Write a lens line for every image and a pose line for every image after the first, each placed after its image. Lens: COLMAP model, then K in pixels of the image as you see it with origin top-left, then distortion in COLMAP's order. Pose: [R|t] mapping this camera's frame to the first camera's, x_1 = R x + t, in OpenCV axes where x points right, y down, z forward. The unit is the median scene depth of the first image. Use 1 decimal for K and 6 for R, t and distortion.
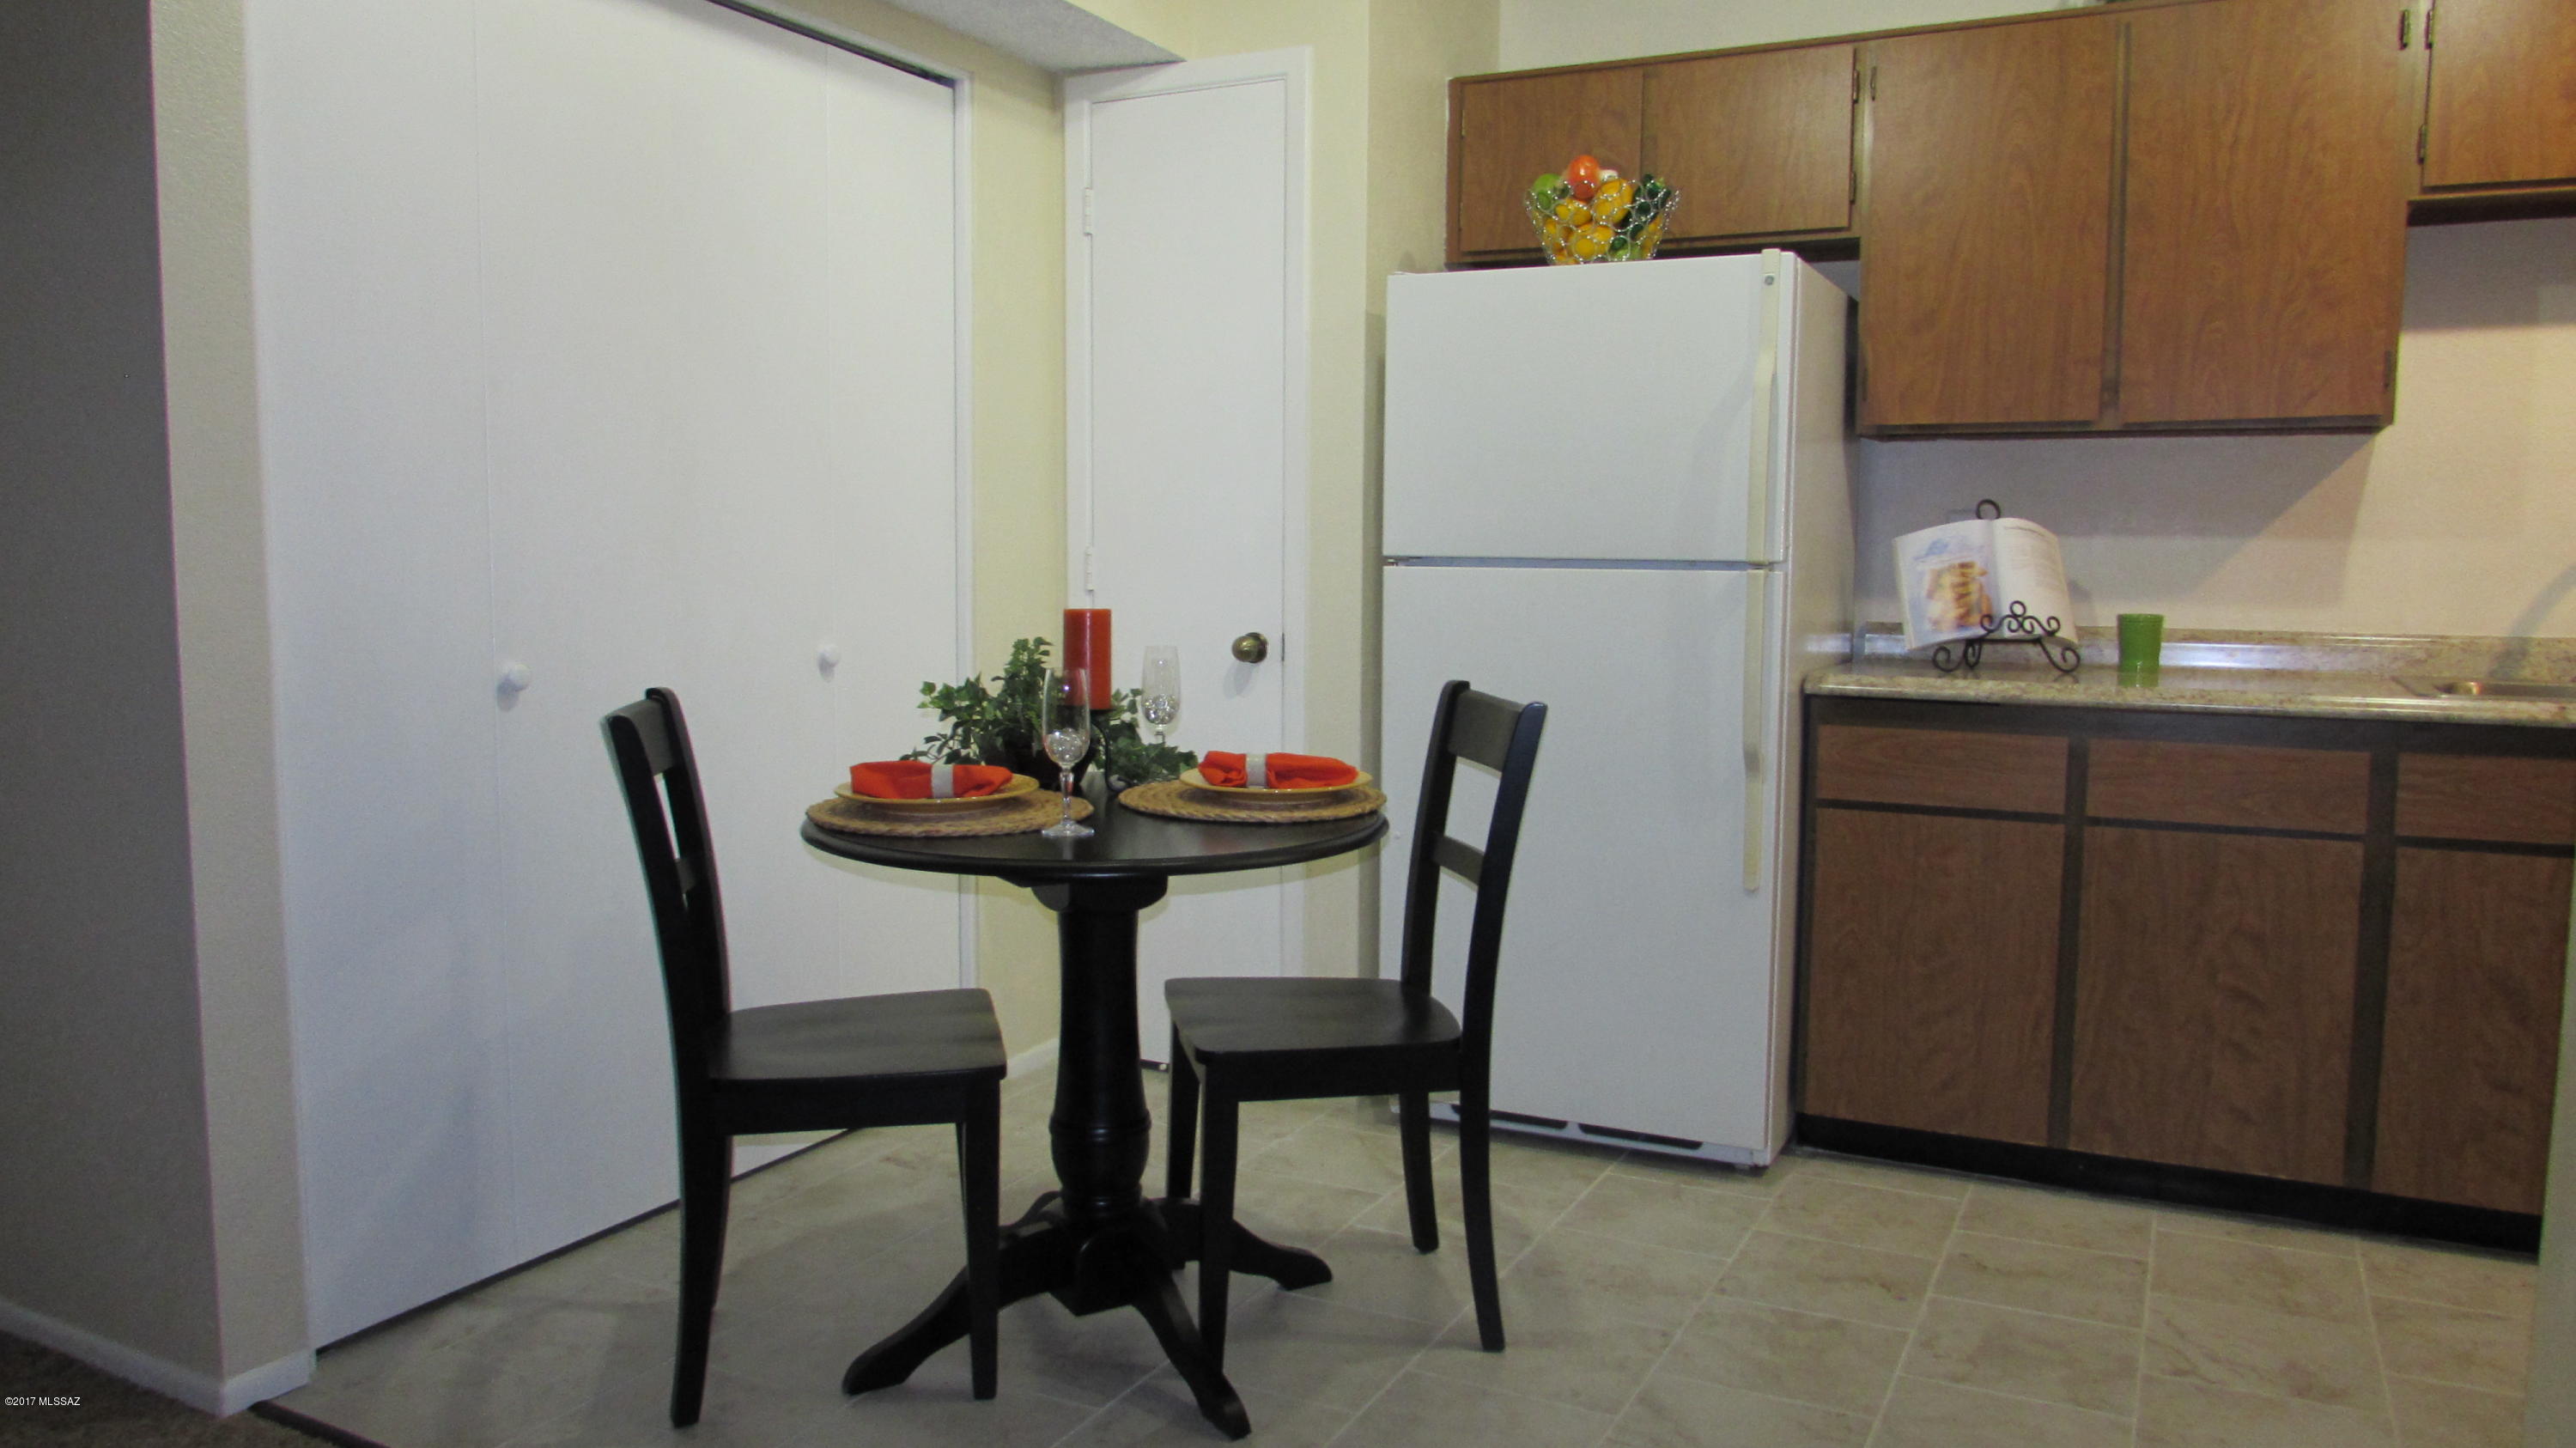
lens RADIAL K [[1821.9, 0, 1295.1], [0, 1821.9, 716.5], [0, 0, 1]] dist [-0.036419, 0.011455]
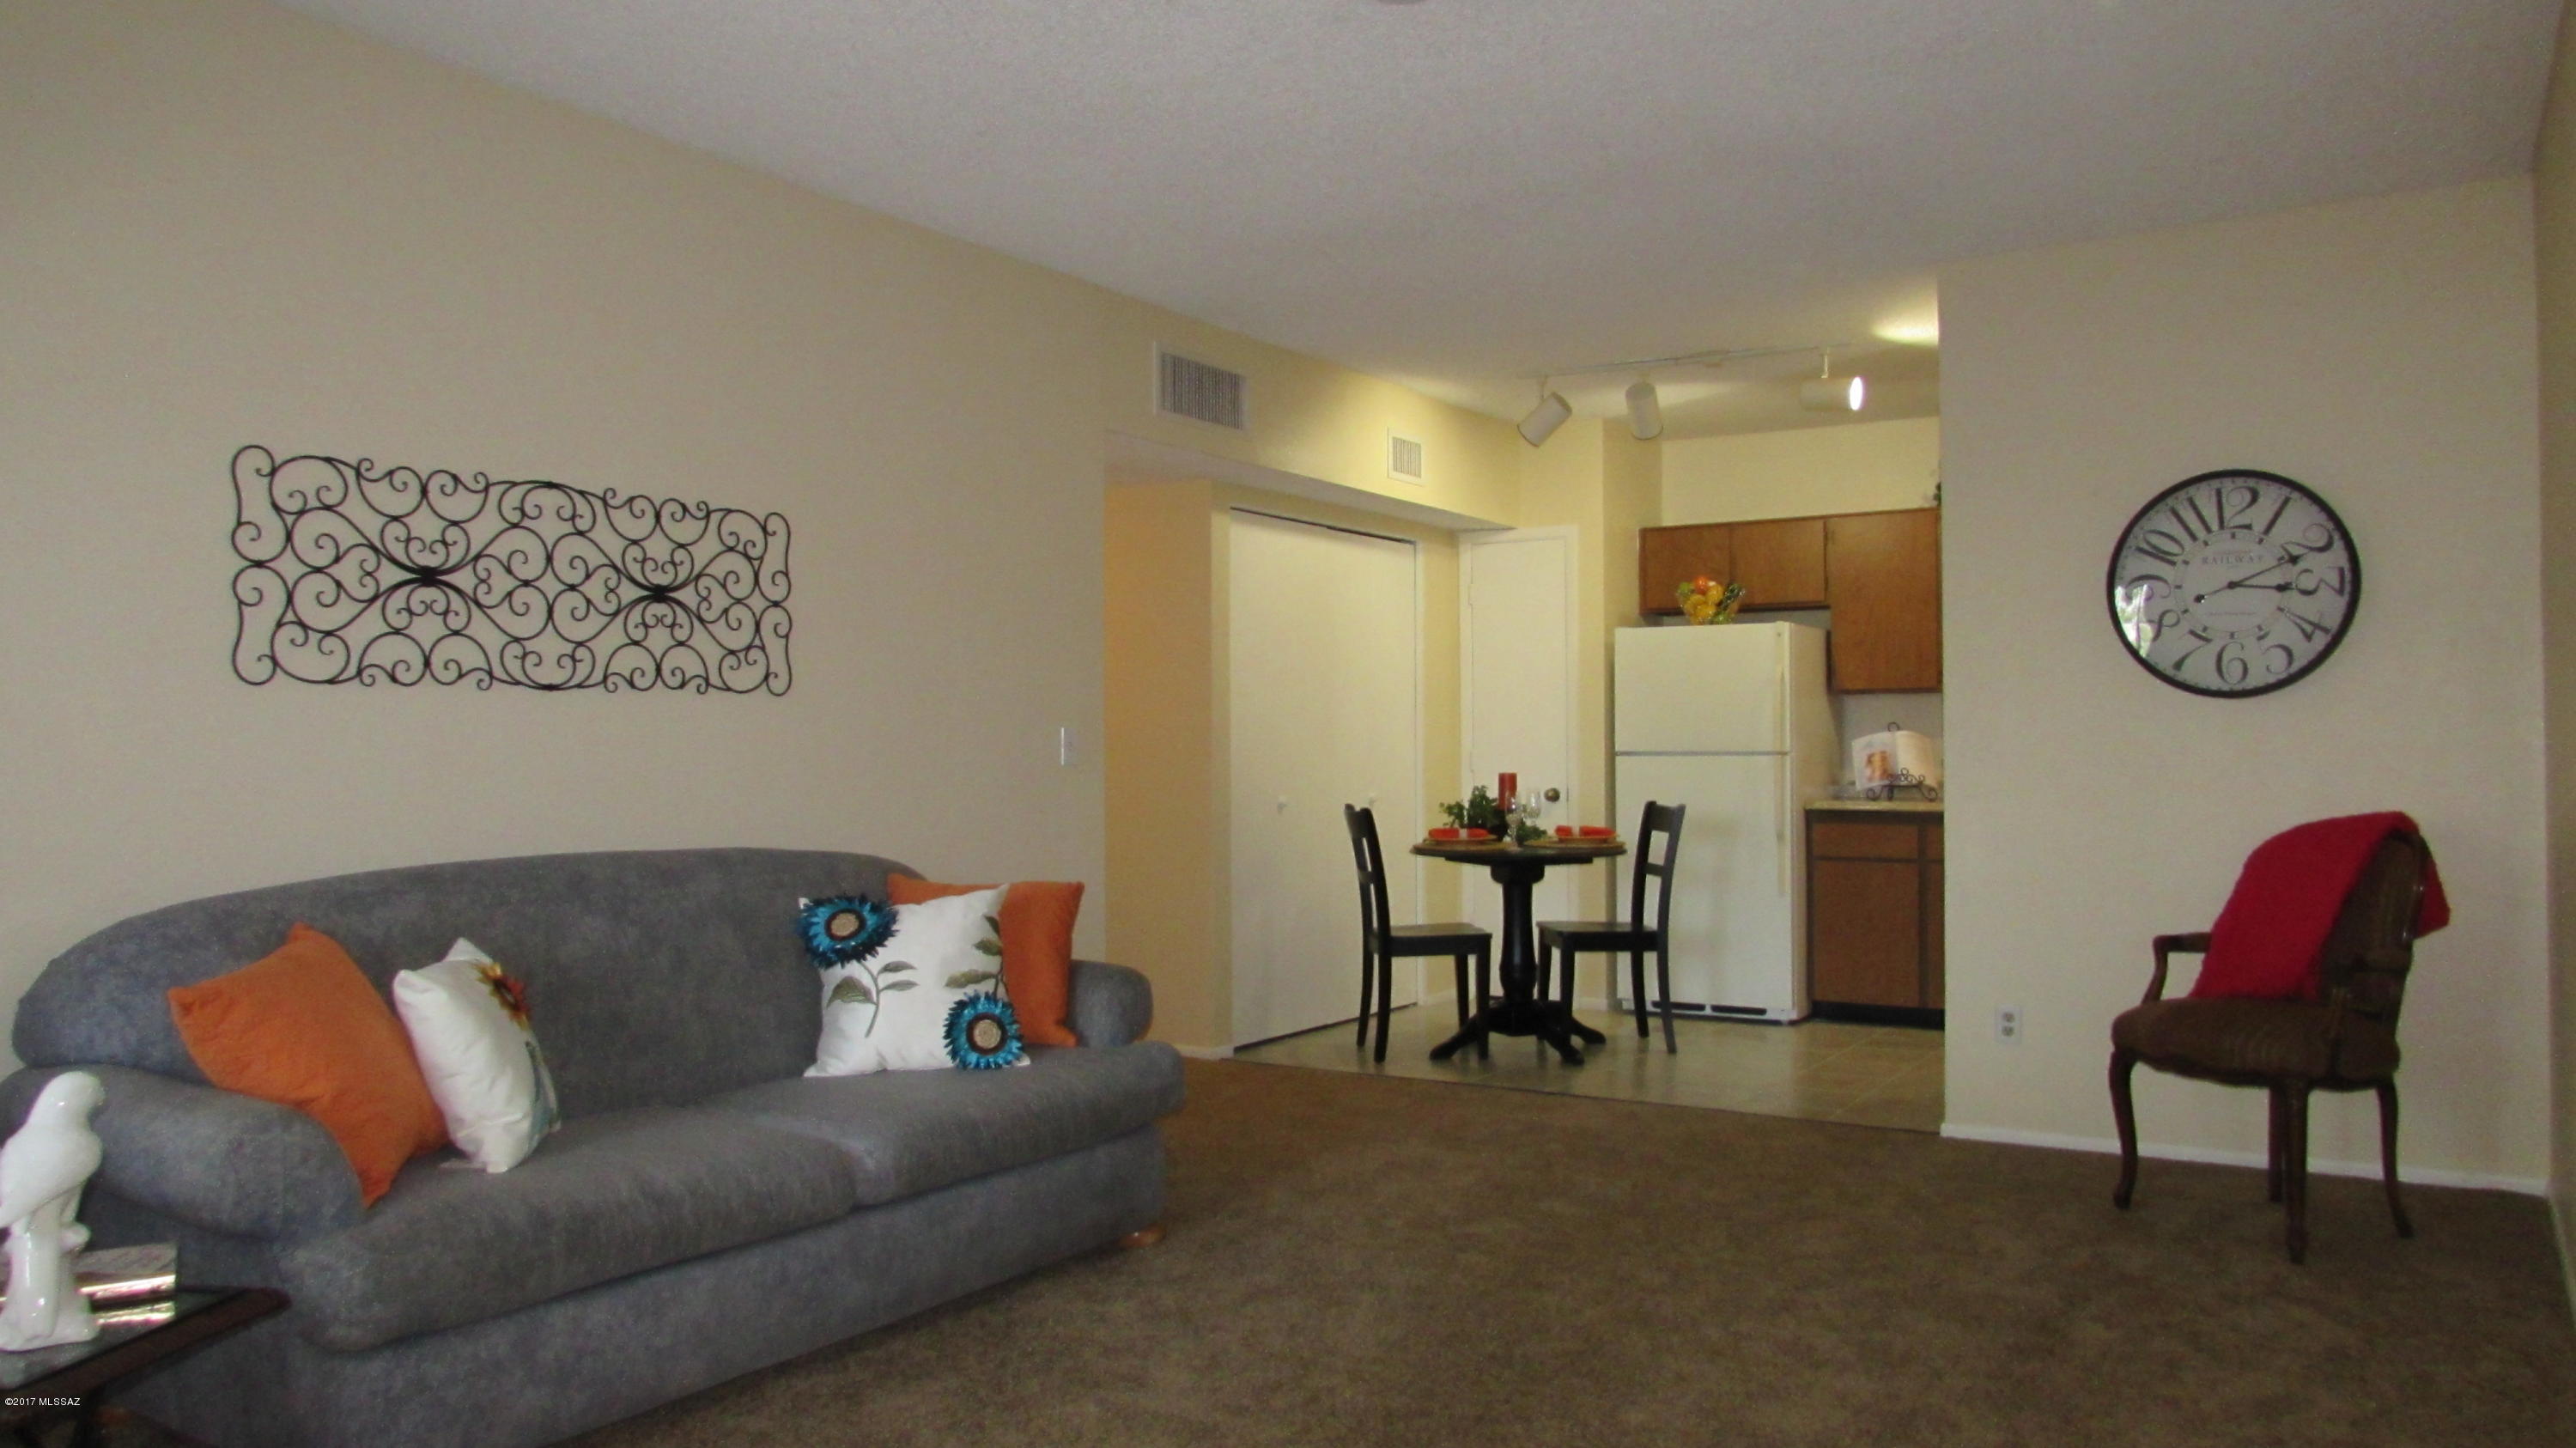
lens RADIAL K [[1821.9, 0, 1278.9], [0, 1821.9, 719.5], [0, 0, 1]] dist [-0.036419, 0.011455]
pose [[0.994325, -0.014906, -0.105340, -0.140323], [0.003119, 0.993794, -0.111191, 0.132407], [0.106343, 0.110232, 0.988200, -1.395414]]
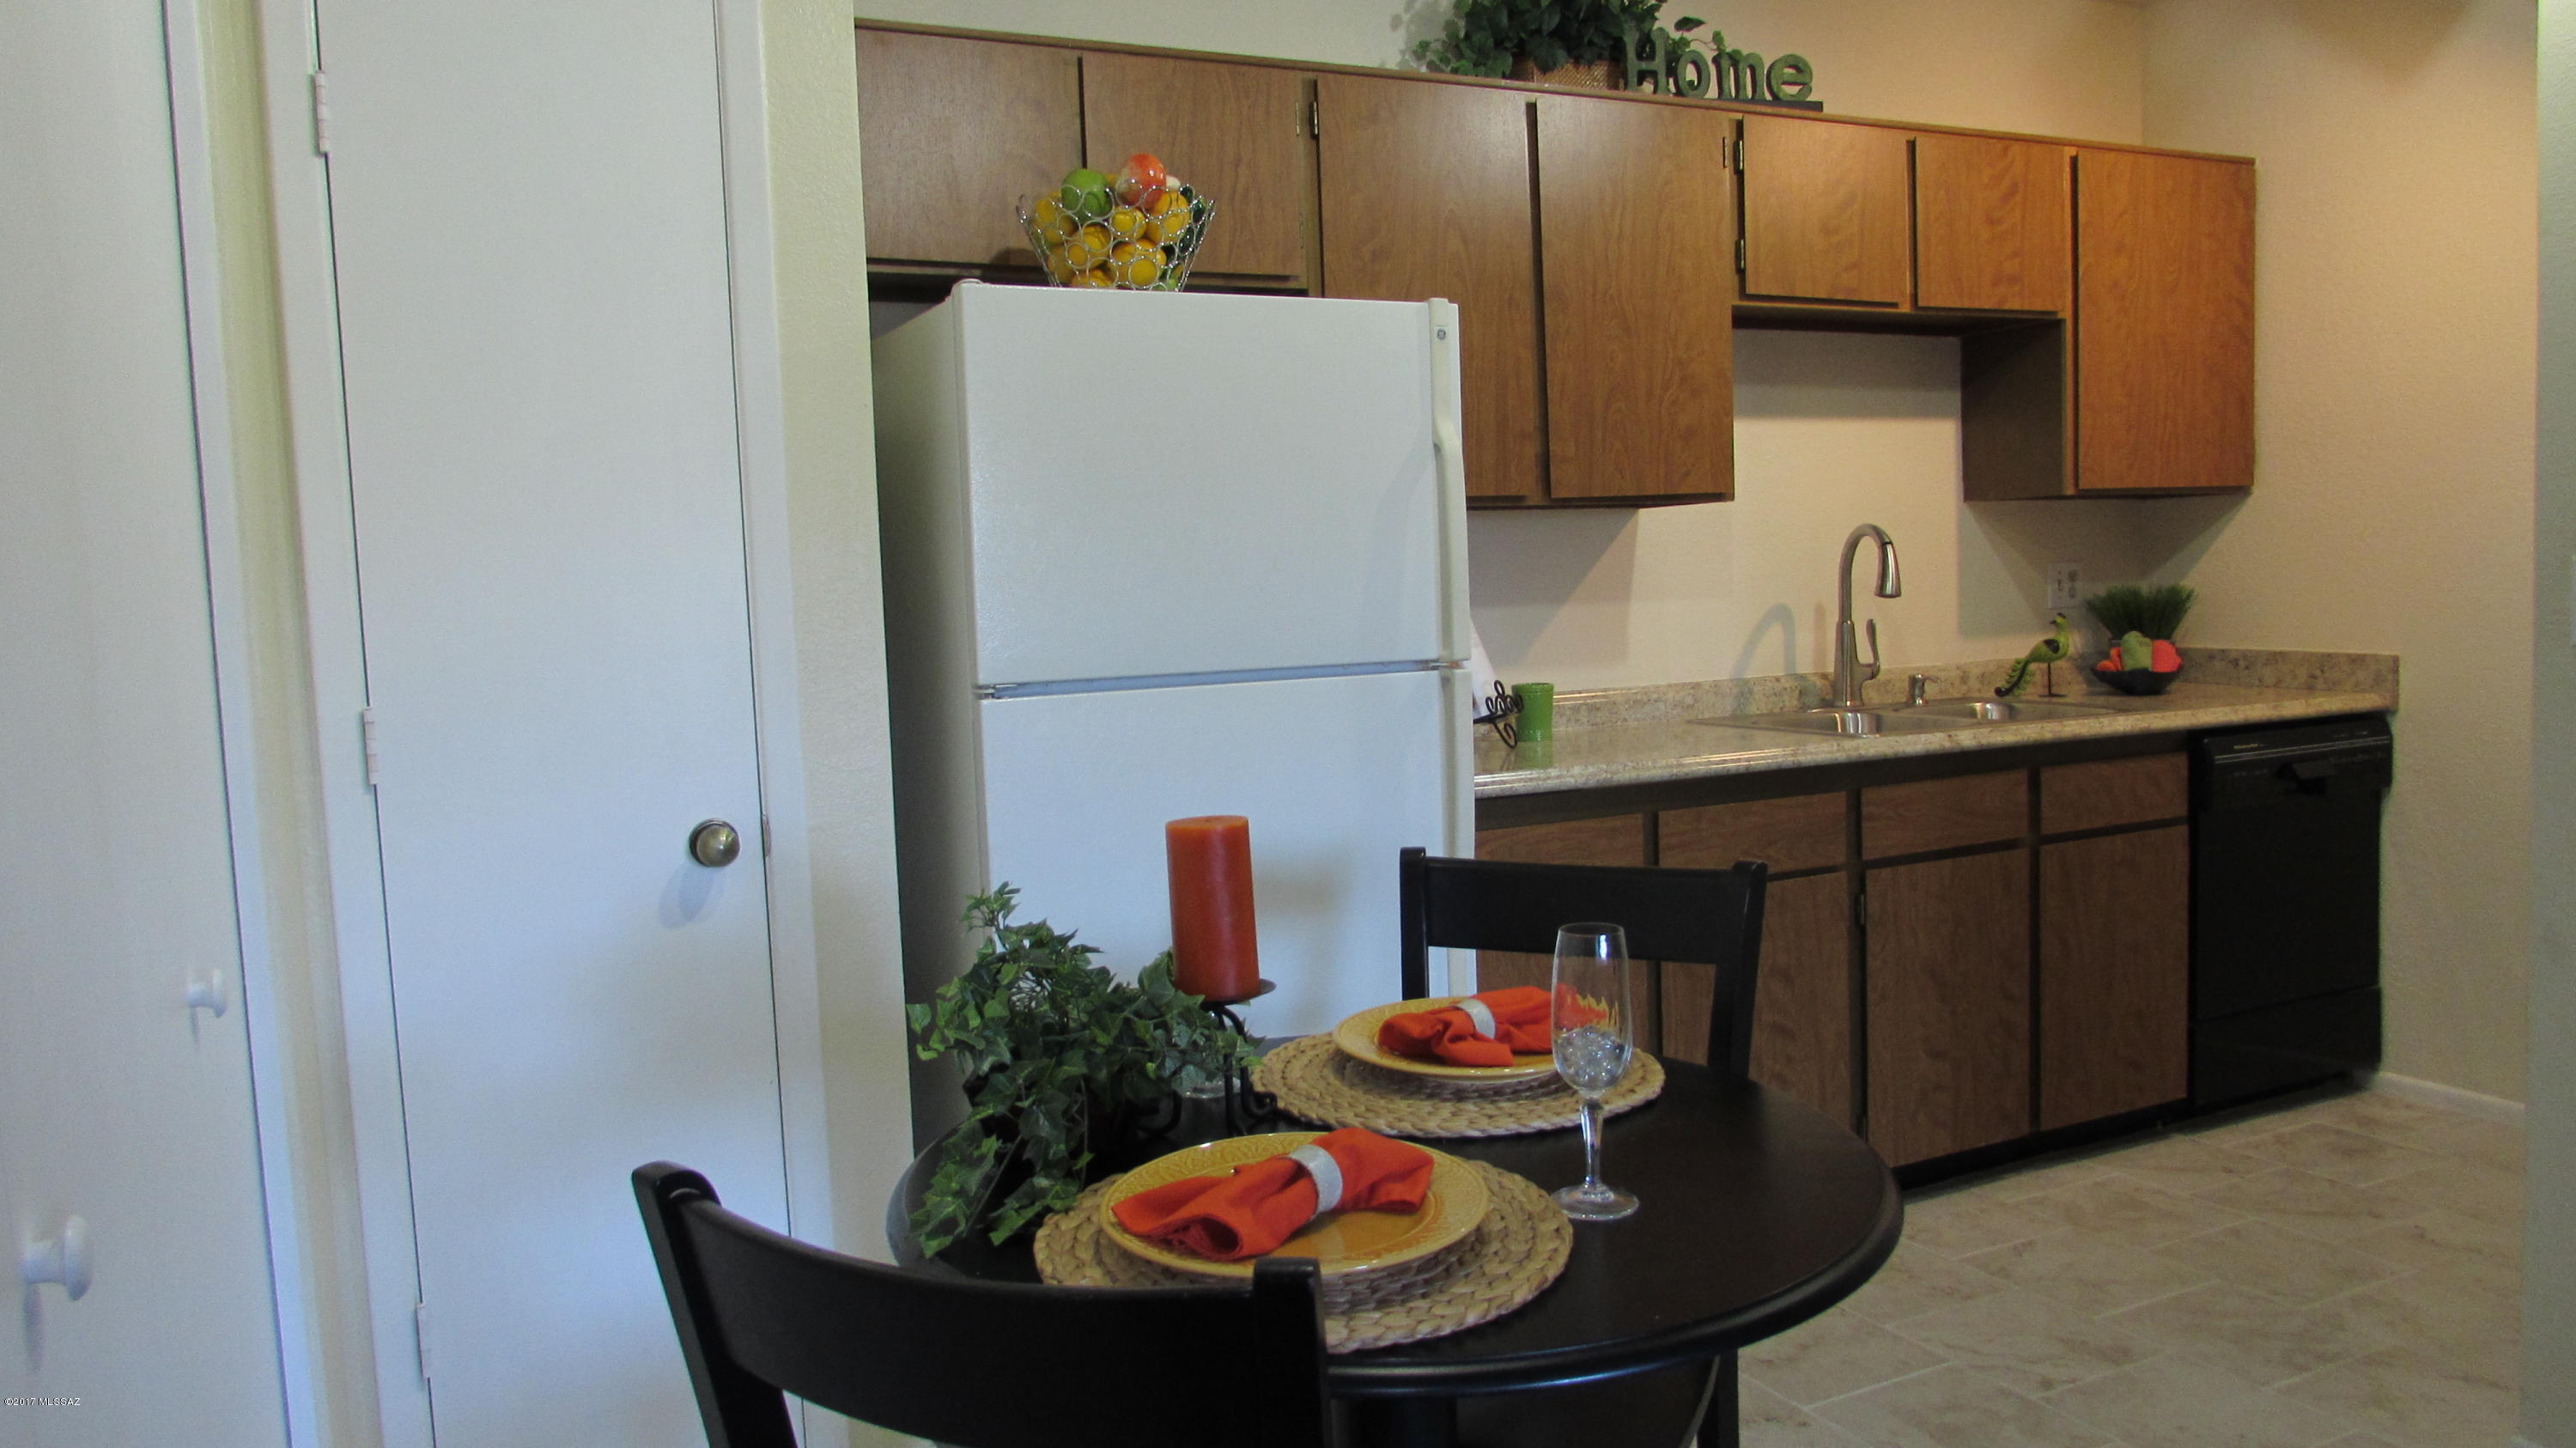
lens RADIAL K [[1821.9, 0, 1297.5], [0, 1821.9, 720.0], [0, 0, 1]] dist [-0.036419, 0.011455]
pose [[0.601093, -0.091012, 0.793980, -0.476542], [0.115518, 0.992955, 0.026365, -0.087752], [-0.790786, 0.075871, 0.607372, 0.535369]]
